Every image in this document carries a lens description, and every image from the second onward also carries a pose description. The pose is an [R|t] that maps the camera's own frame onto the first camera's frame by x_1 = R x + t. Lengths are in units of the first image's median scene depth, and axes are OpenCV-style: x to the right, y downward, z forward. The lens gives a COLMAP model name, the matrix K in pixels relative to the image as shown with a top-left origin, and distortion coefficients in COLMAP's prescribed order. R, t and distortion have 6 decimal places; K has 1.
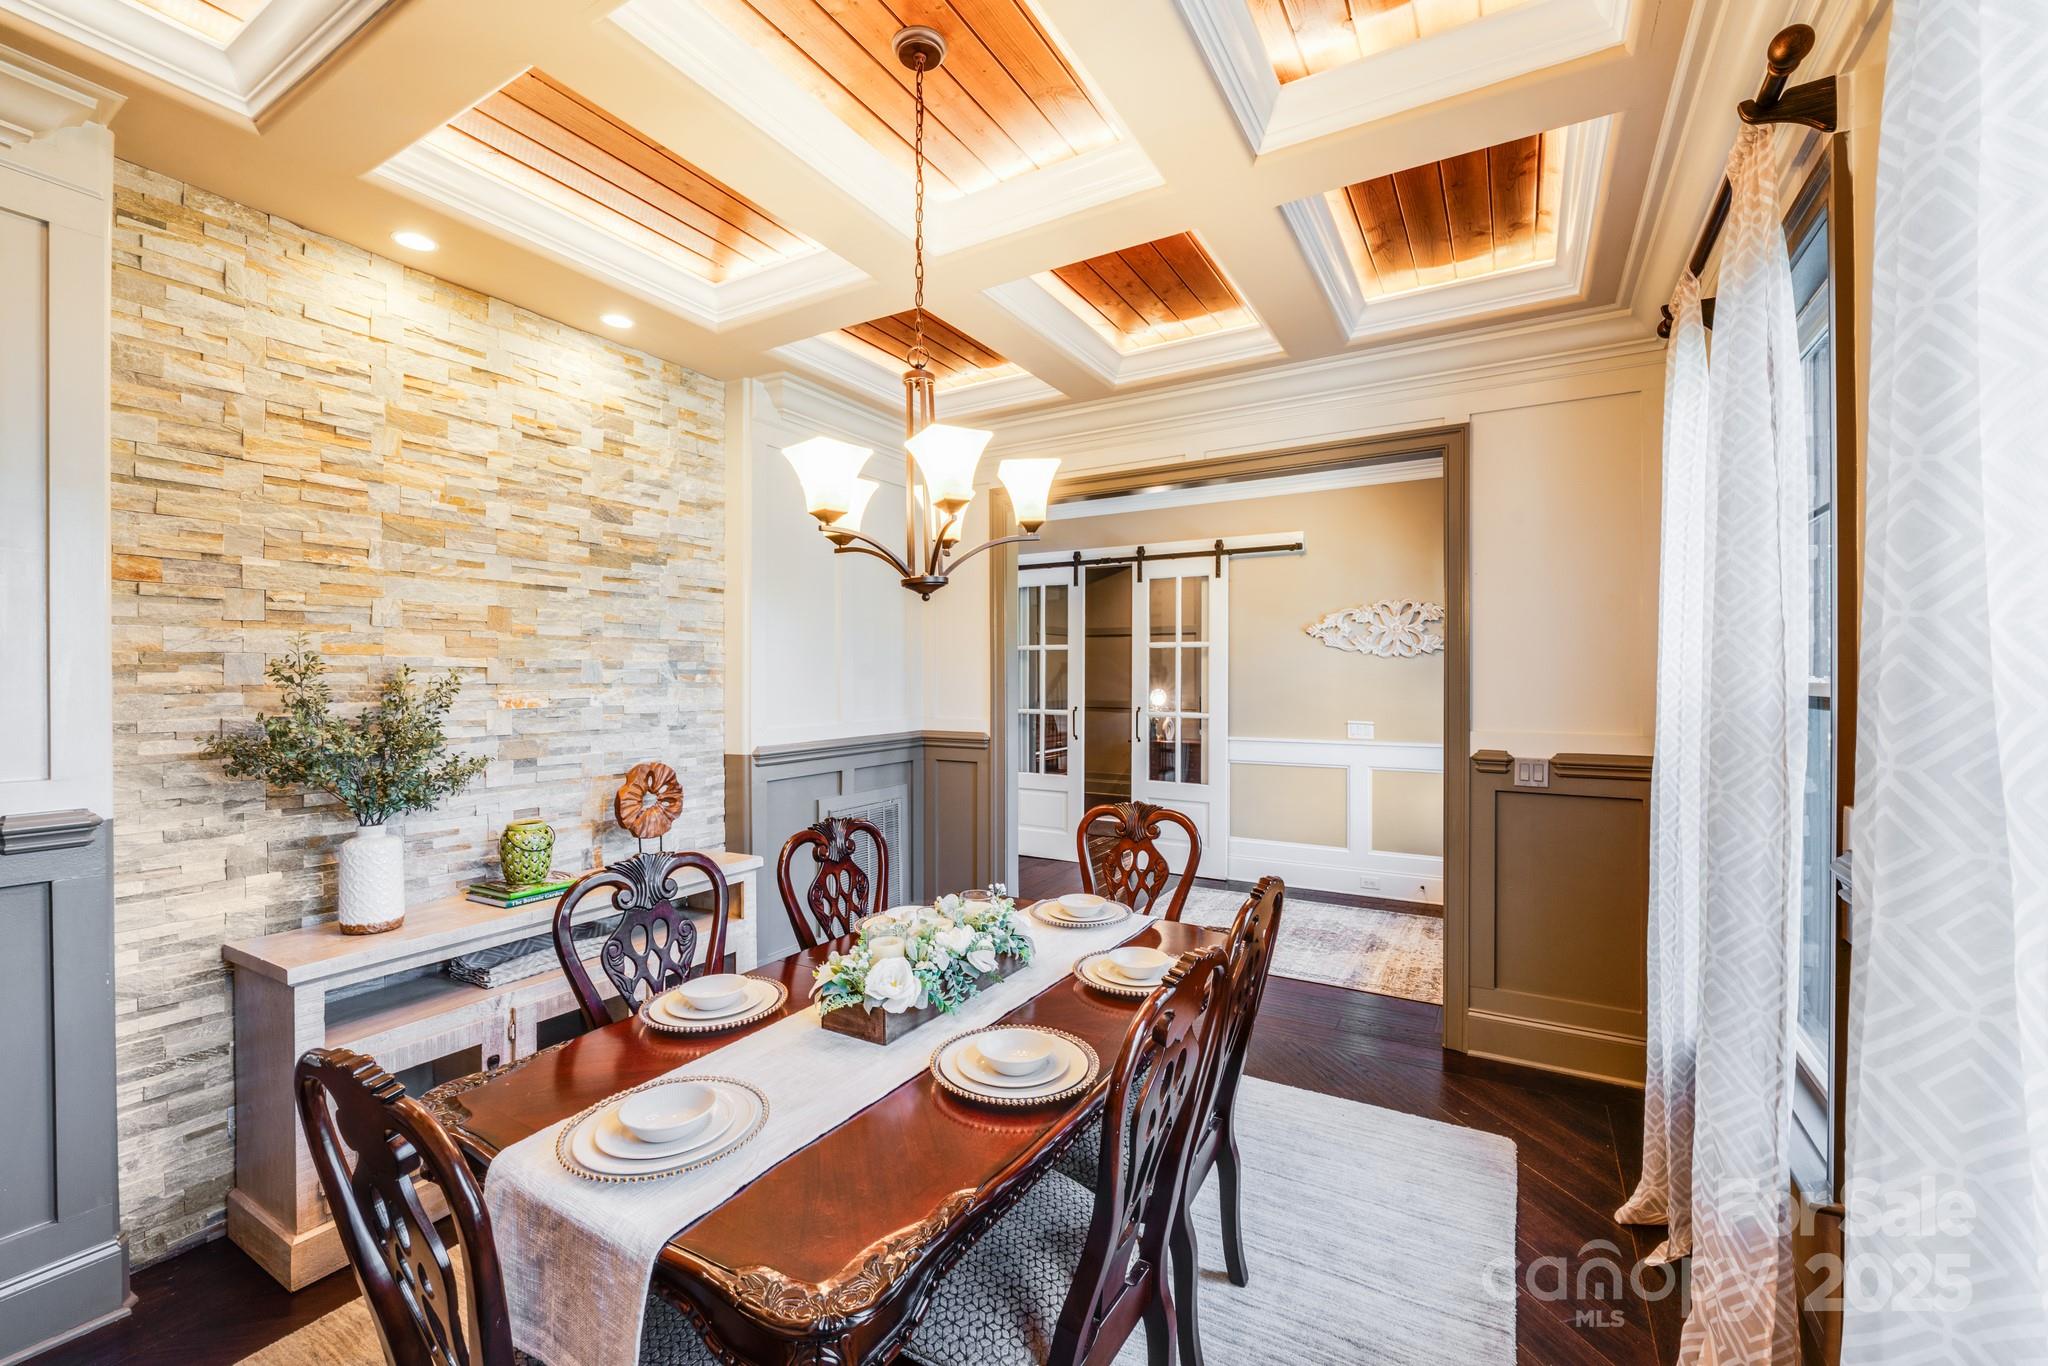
lens RADIAL K [[840.1, 0, 1023.1], [0, 840.1, 681.8], [0, 0, 1]] dist [-0.001623, -0.000333]
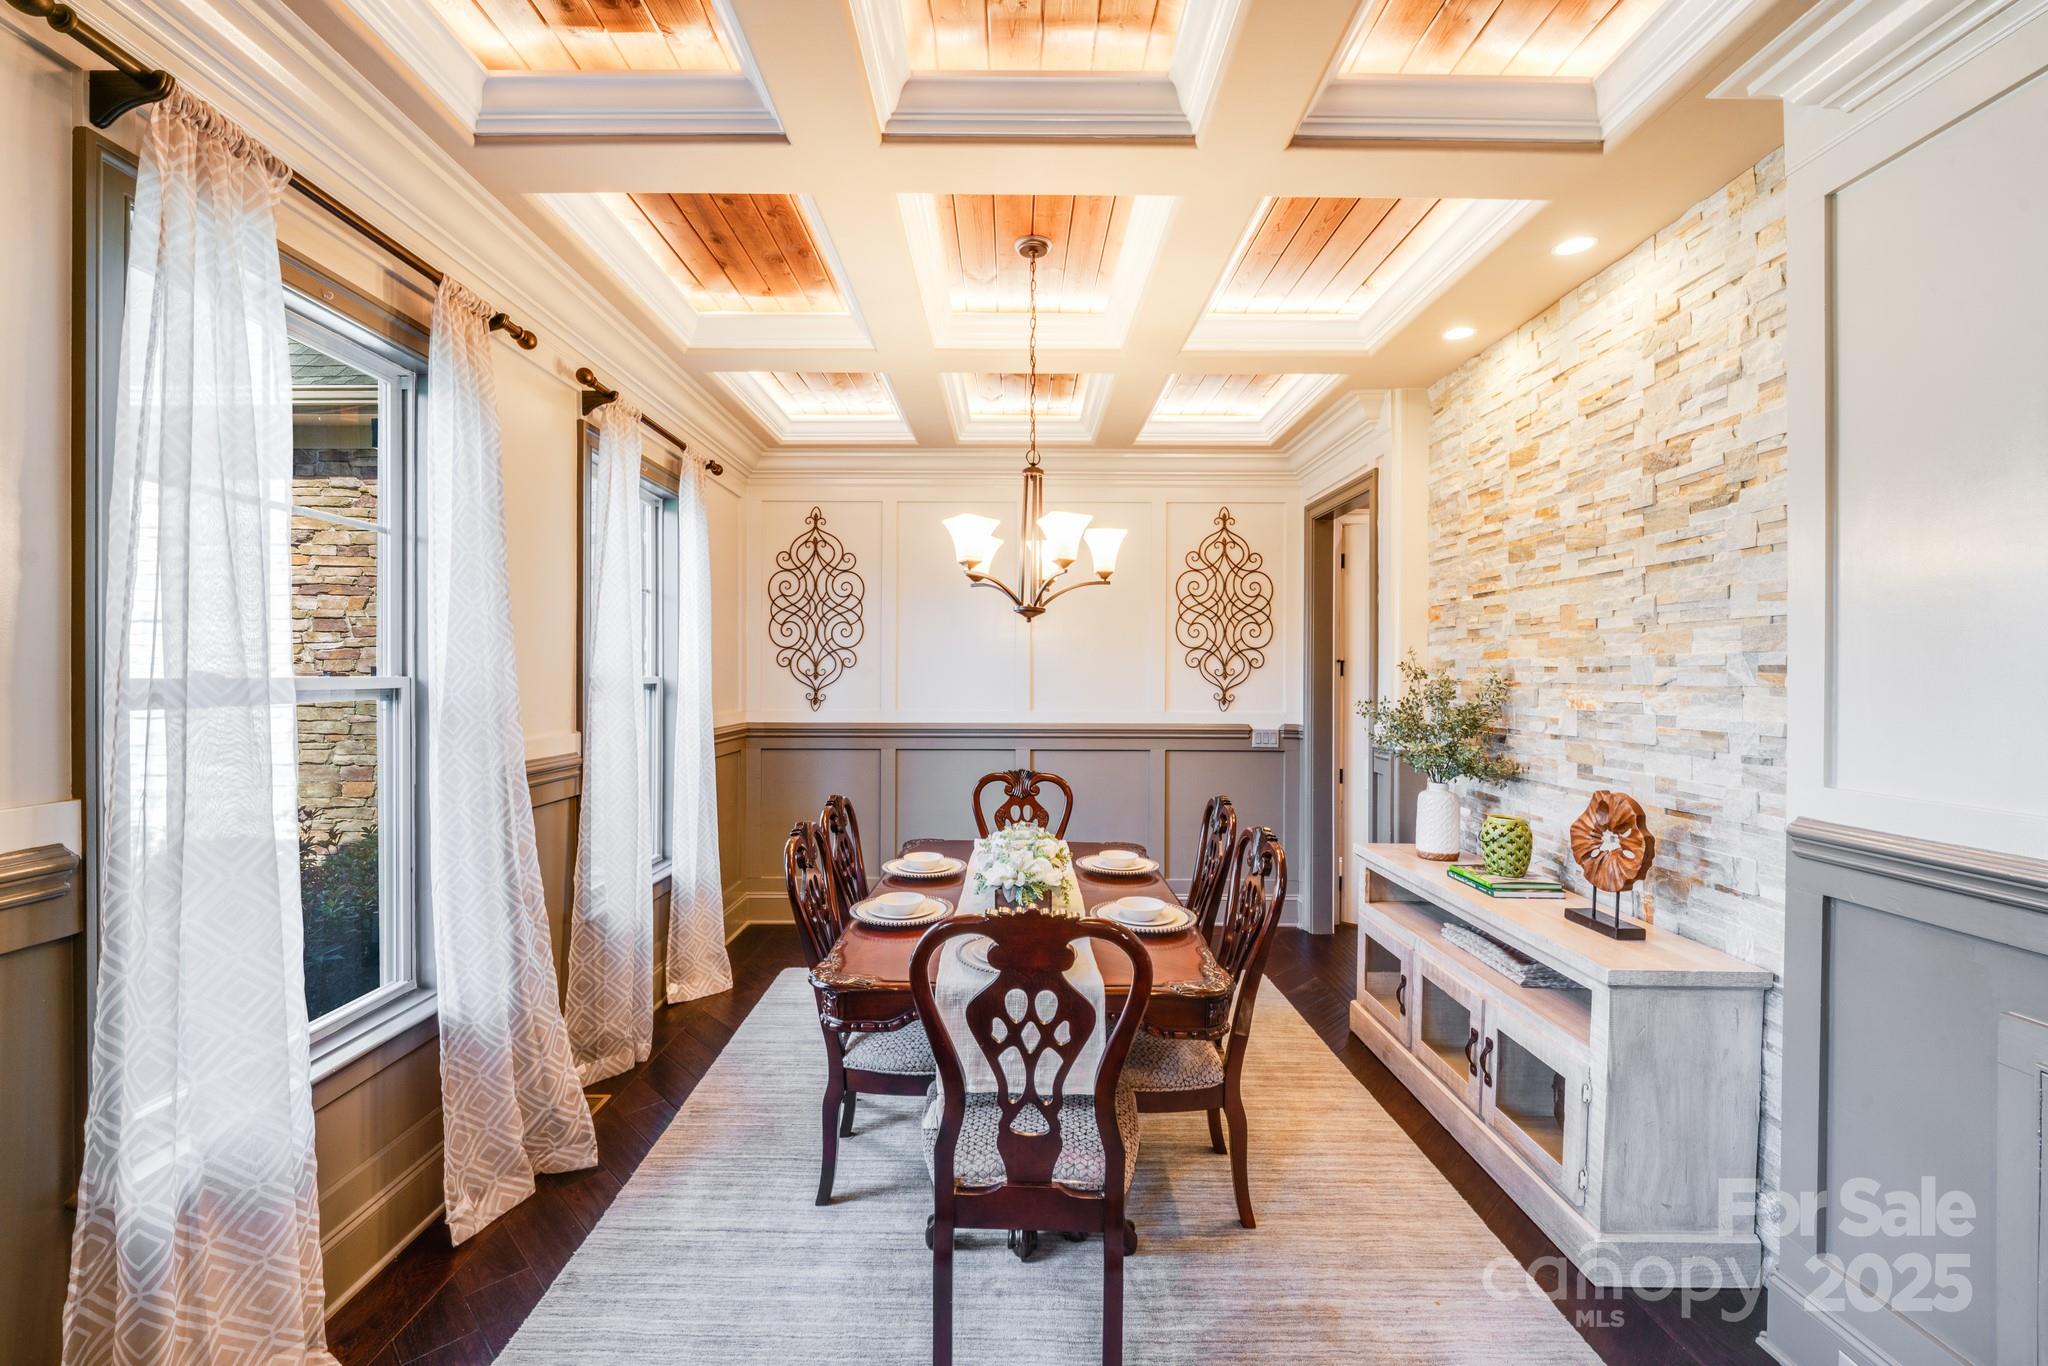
lens RADIAL K [[843.0, 0, 1019.0], [0, 843.0, 676.5], [0, 0, 1]] dist [-0.009028, -0.001549]
pose [[-0.859992, 0.000832, -0.510306, 0.392444], [-0.003994, 0.999957, 0.008361, -0.010316], [0.510291, 0.009229, -0.859952, 1.381512]]
